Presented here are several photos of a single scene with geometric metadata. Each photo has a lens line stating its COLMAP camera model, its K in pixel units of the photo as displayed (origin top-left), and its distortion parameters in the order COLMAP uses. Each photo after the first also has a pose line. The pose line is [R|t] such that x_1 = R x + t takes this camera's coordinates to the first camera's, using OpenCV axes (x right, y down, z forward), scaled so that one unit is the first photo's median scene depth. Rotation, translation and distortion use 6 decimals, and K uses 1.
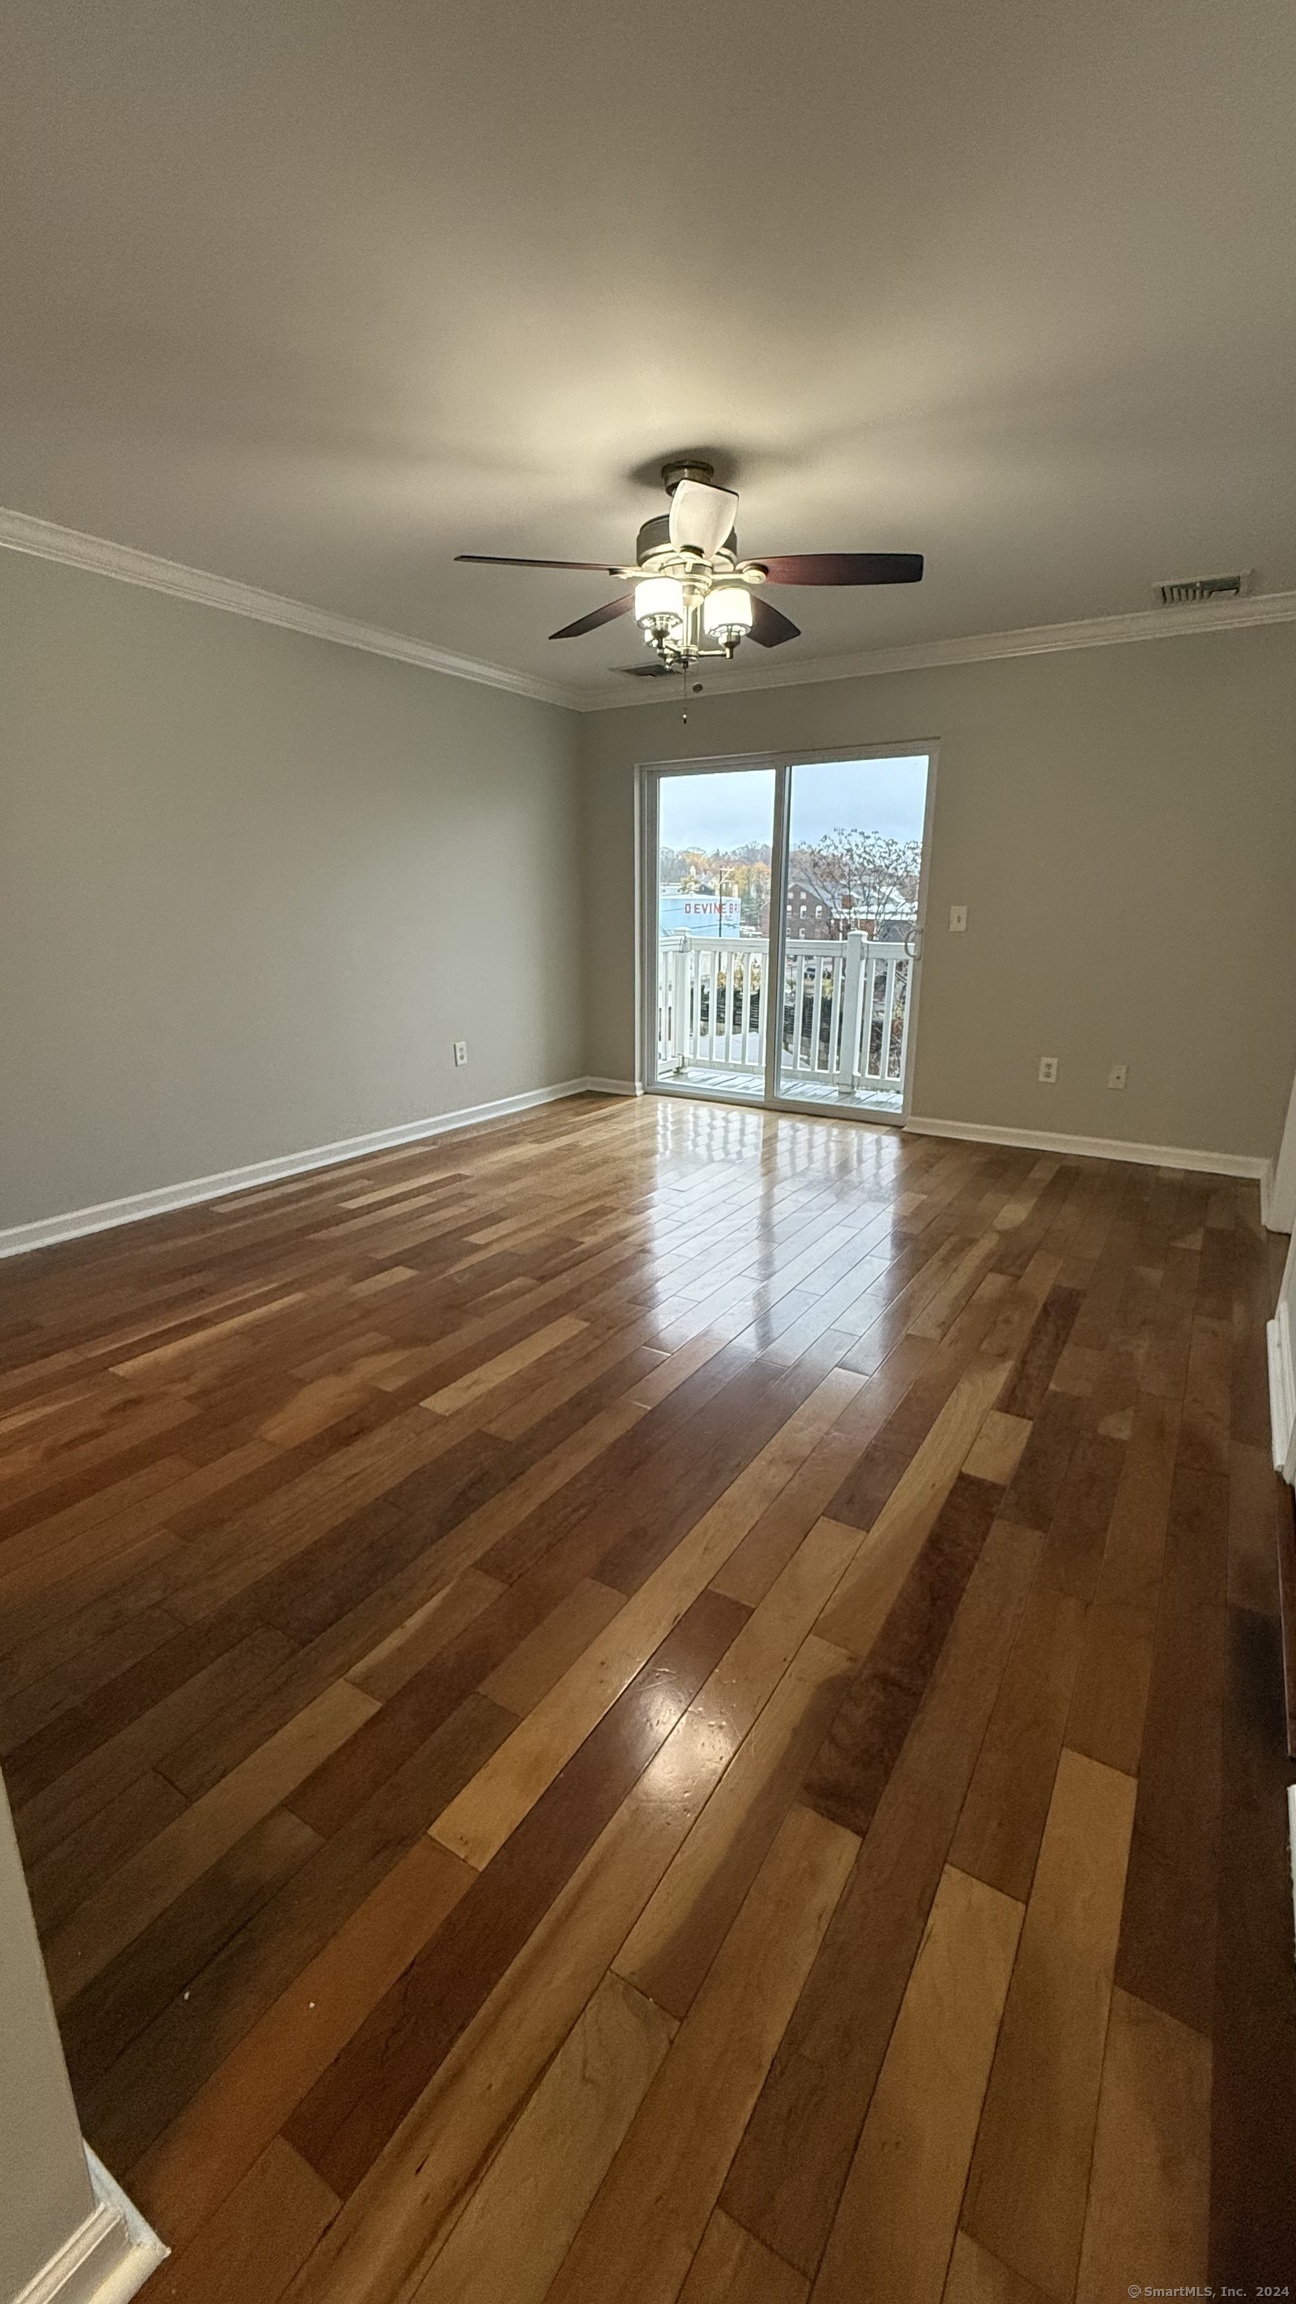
lens RADIAL K [[916.3, 0, 648.0], [0, 916.3, 1152.0], [0, 0, 1]] dist [-0.000423, 0.000056]
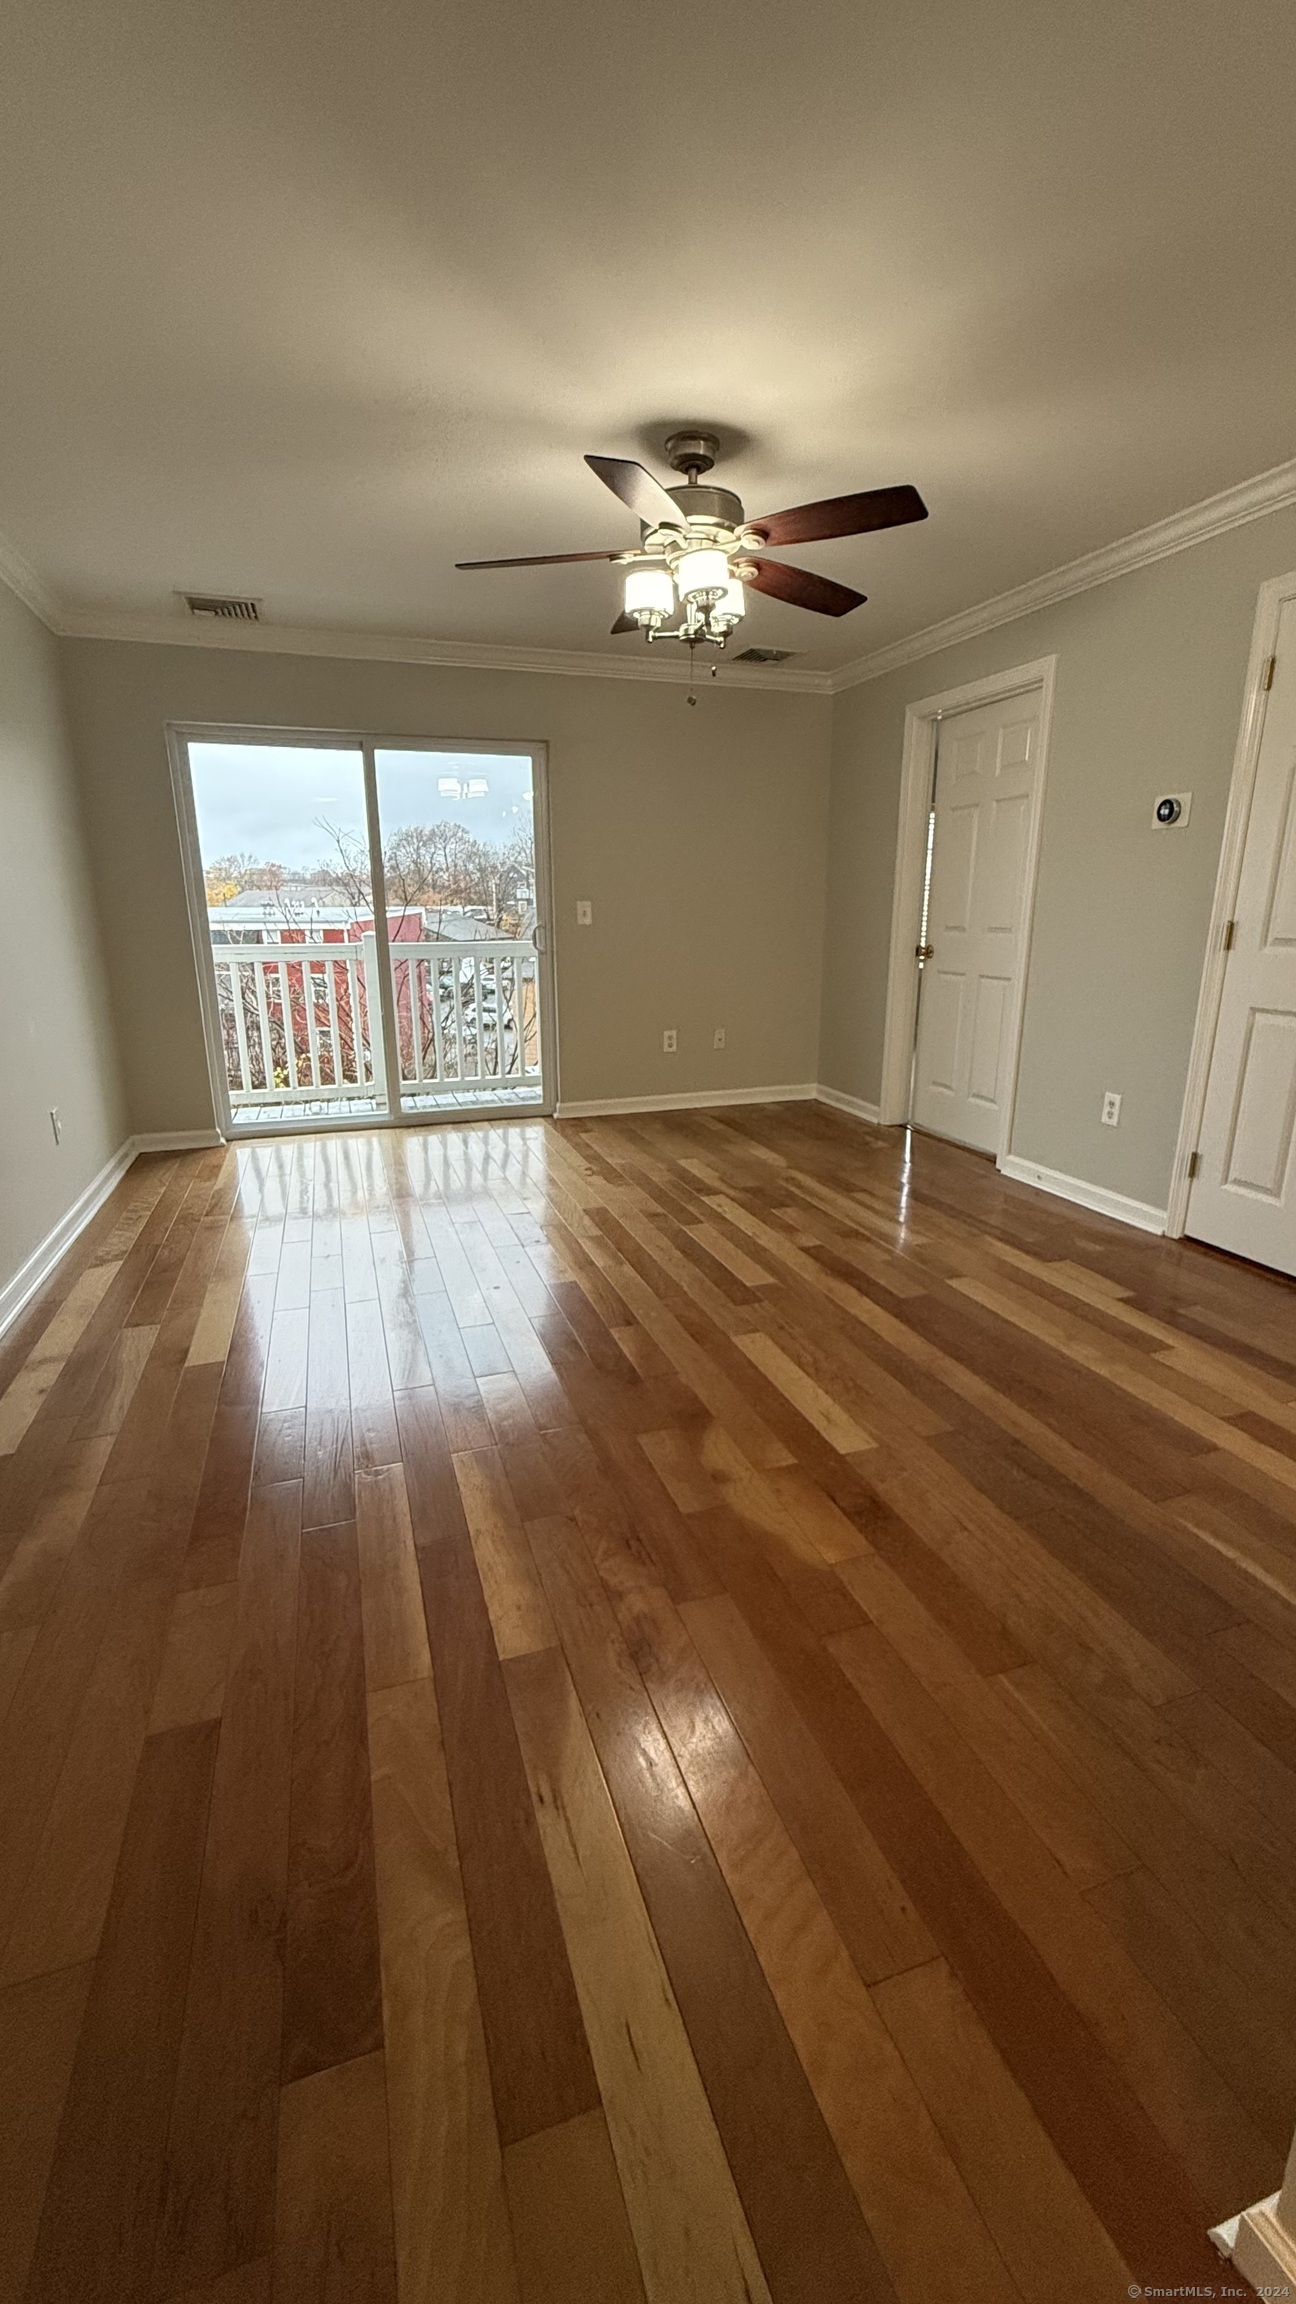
lens RADIAL K [[916.3, 0, 648.0], [0, 916.3, 1152.0], [0, 0, 1]] dist [-0.000423, 0.000056]
pose [[0.625369, -0.206225, 0.752585, -0.672357], [0.212827, 0.972958, 0.089762, -0.086353], [-0.750745, 0.104036, 0.652348, 0.373116]]
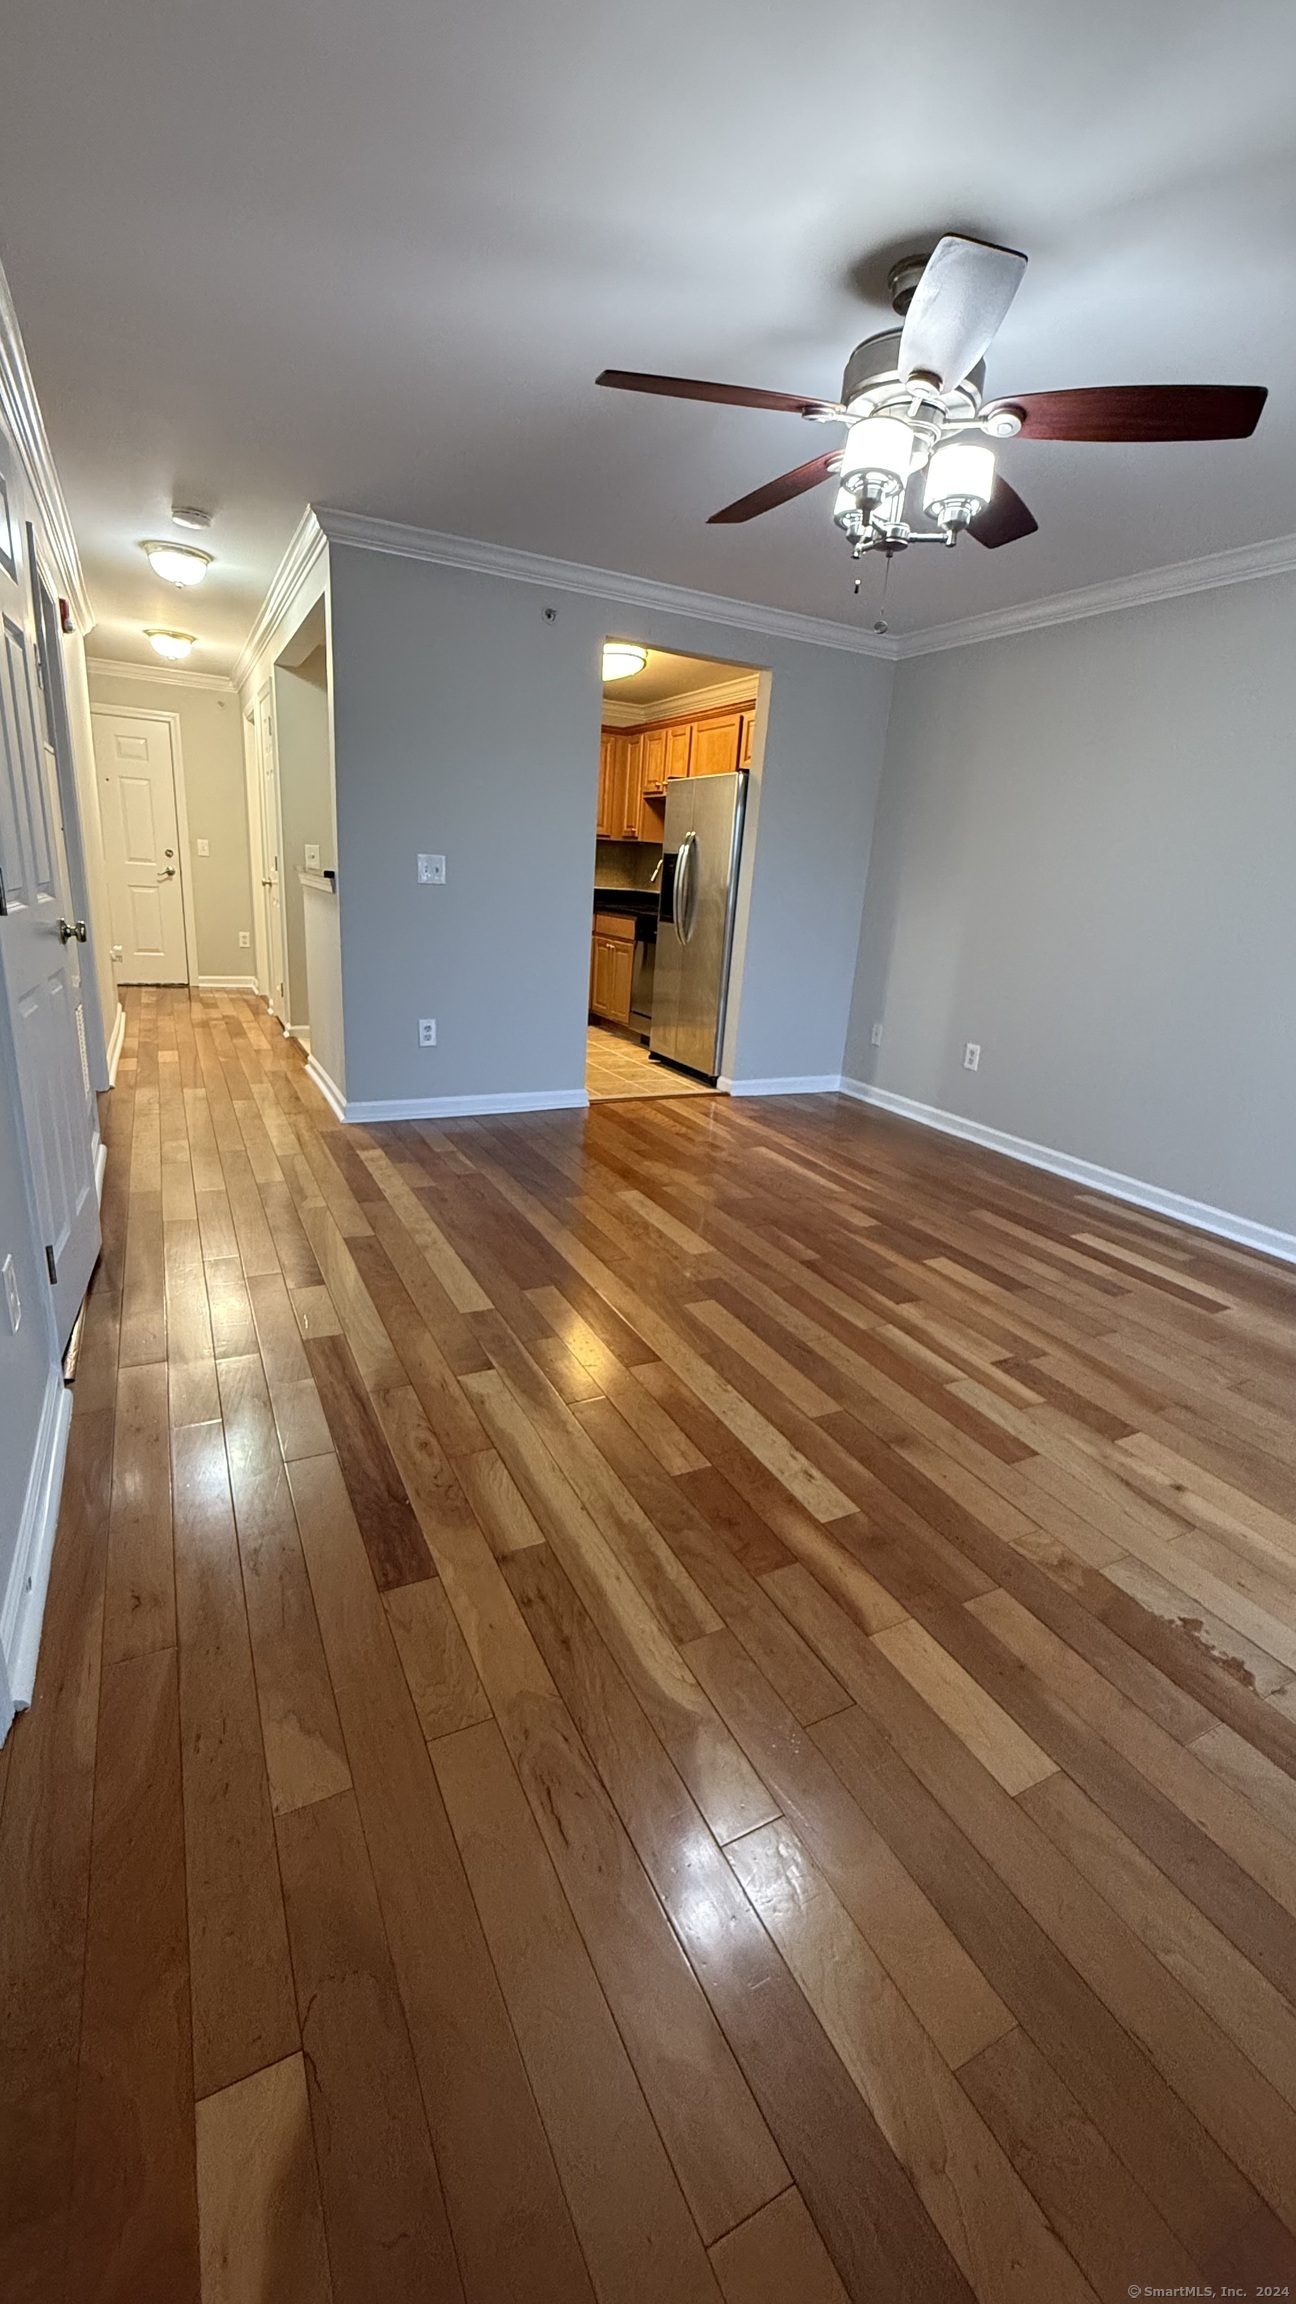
lens RADIAL K [[916.3, 0, 648.0], [0, 916.3, 1152.0], [0, 0, 1]] dist [-0.000423, 0.000056]
pose [[-0.506694, 0.221208, -0.833264, 0.701556], [-0.295075, 0.863650, 0.408705, -0.288603], [0.810057, 0.452963, -0.372333, 1.085063]]
